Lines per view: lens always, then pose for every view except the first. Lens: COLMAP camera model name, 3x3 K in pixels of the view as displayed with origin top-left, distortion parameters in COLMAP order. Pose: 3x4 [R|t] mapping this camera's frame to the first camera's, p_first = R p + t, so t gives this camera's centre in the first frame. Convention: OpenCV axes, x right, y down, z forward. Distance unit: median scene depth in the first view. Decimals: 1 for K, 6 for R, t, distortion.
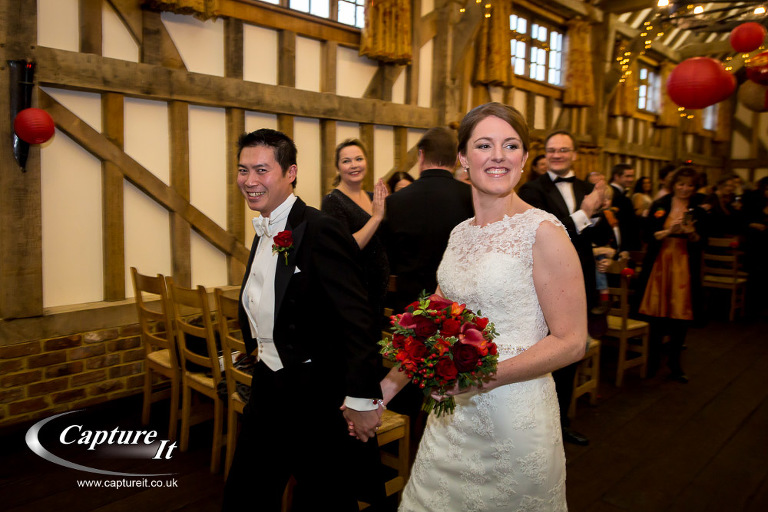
lens RADIAL K [[535.6, 0, 384.0], [0, 535.6, 256.8], [0, 0, 1]] dist [-0.003121, -0.000757]
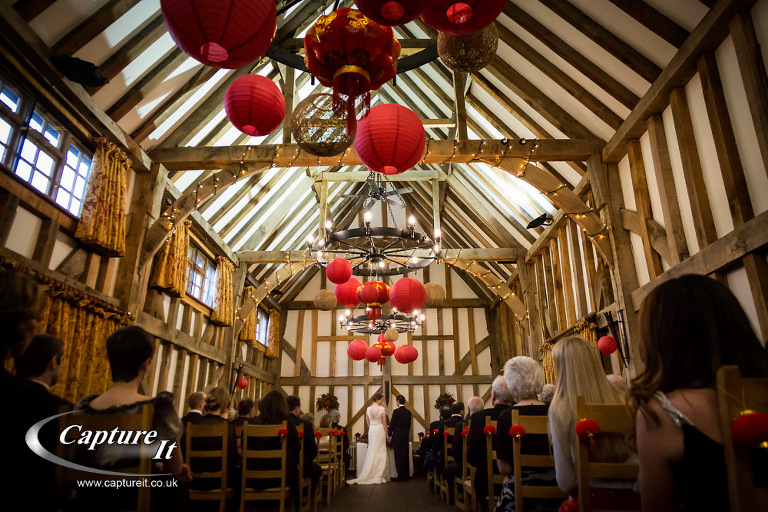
lens RADIAL K [[535.6, 0, 385.5], [0, 535.6, 257.0], [0, 0, 1]] dist [-0.003121, -0.000757]
pose [[0.723985, 0.210254, 0.656992, 0.110787], [0.066116, 0.926883, -0.369483, 0.009835], [-0.686640, 0.310938, 0.657148, 0.175842]]
